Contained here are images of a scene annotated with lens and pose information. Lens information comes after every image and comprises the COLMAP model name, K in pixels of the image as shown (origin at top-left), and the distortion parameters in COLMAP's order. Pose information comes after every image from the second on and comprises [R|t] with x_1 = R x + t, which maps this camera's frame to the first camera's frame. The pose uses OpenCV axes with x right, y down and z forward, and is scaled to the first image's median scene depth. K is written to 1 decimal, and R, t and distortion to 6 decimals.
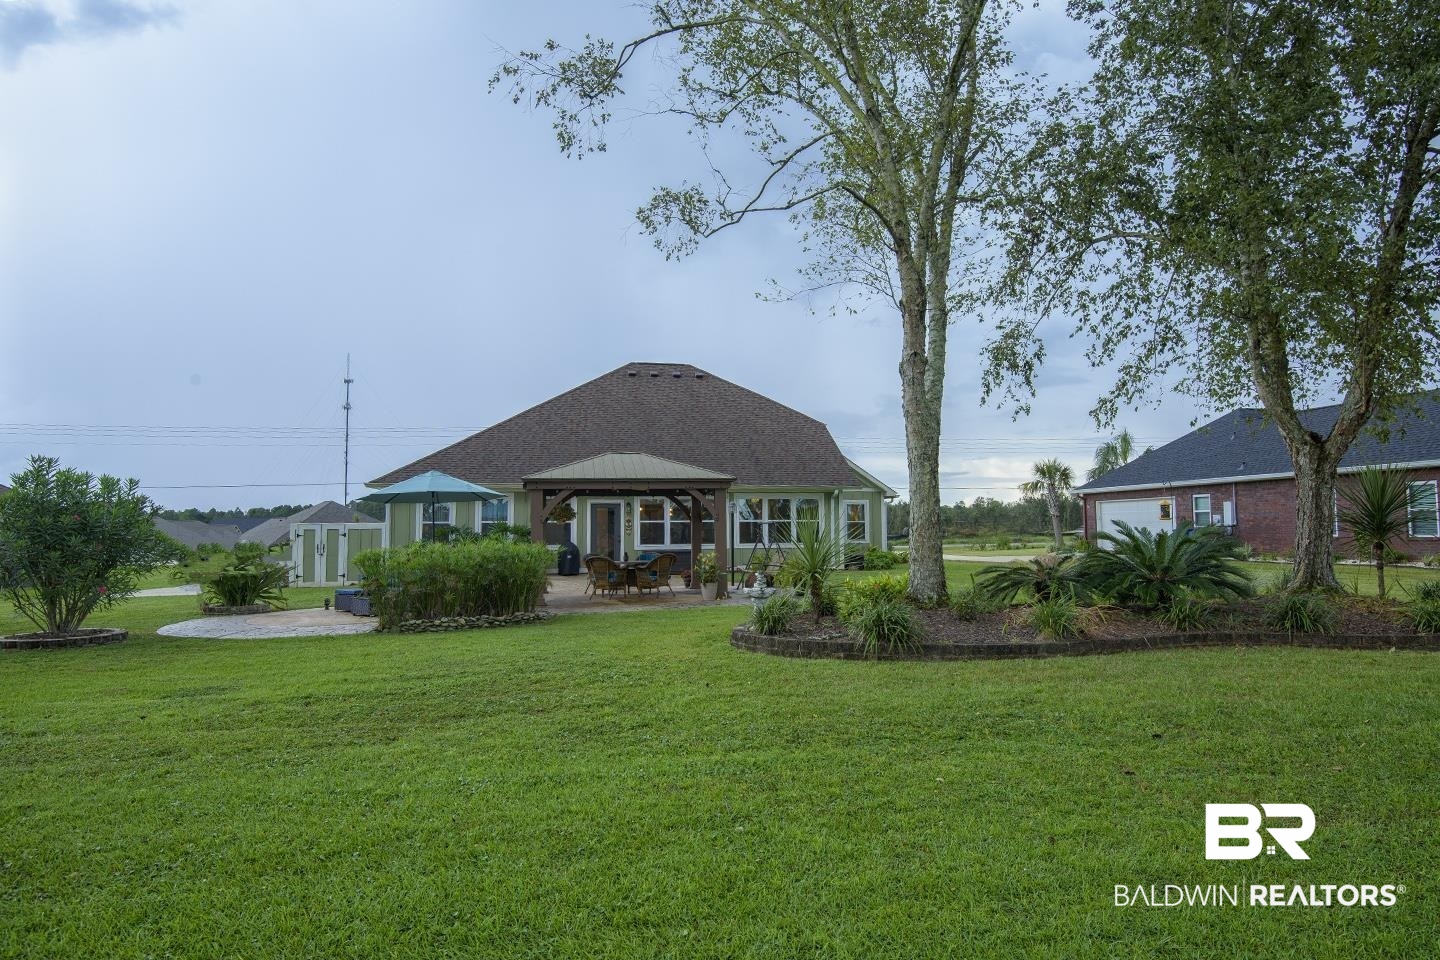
lens RADIAL K [[818.7, 0, 720.0], [0, 818.7, 480.0], [0, 0, 1]] dist [-0.000125, 0.000276]
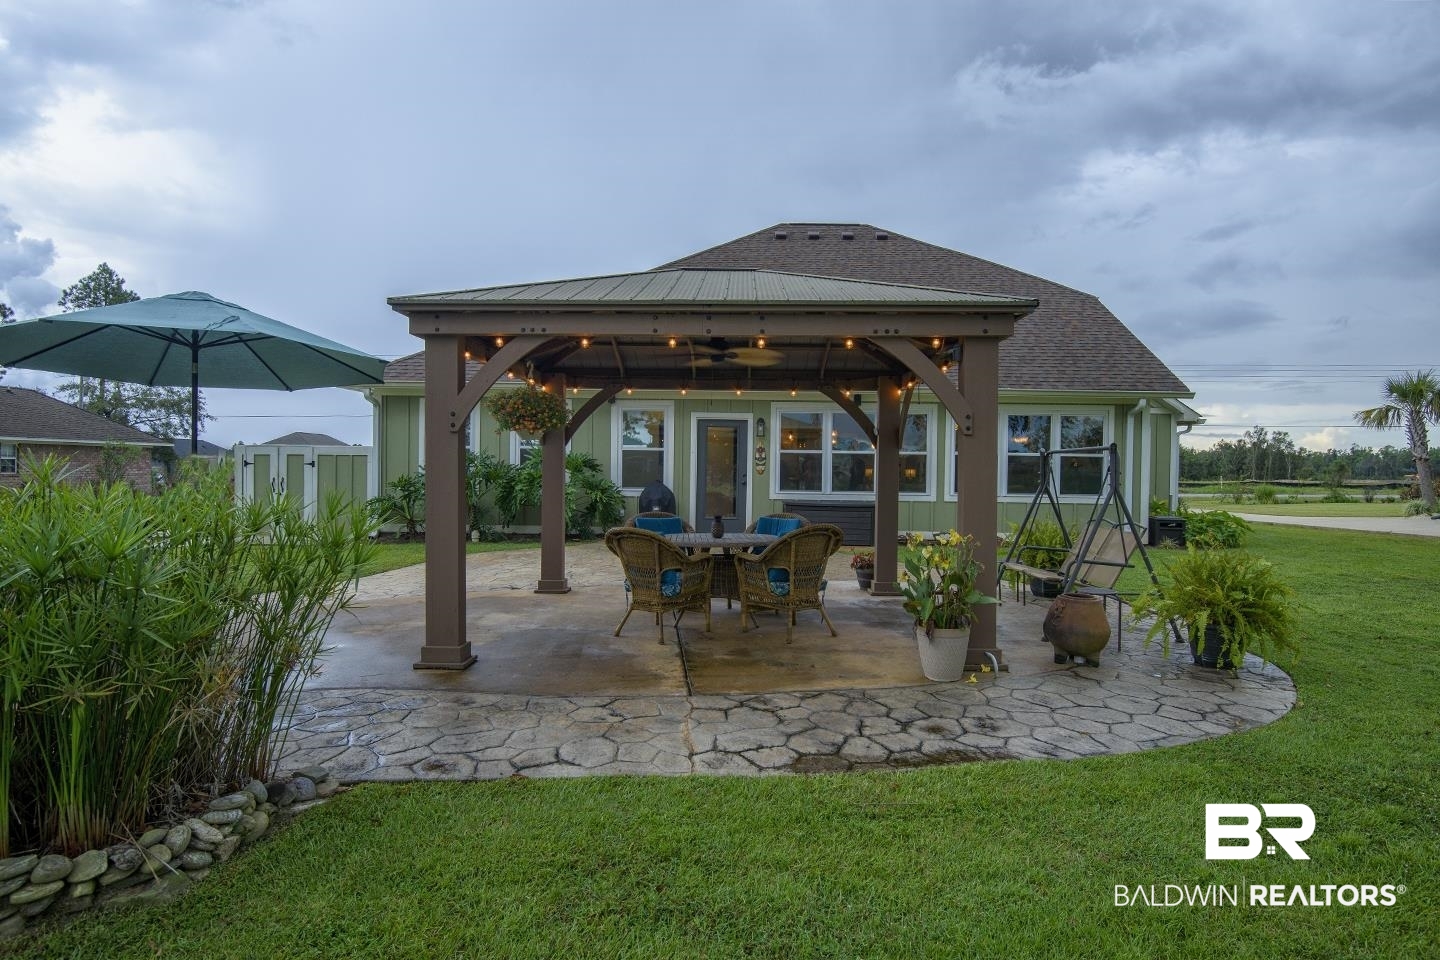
lens RADIAL K [[748.3, 0, 723.8], [0, 748.3, 478.8], [0, 0, 1]] dist [0.036893, -0.026262]
pose [[0.978142, 0.022204, -0.206748, -0.026045], [-0.007228, 0.997312, 0.072911, 0.031588], [0.207812, -0.069823, 0.975674, 0.468804]]
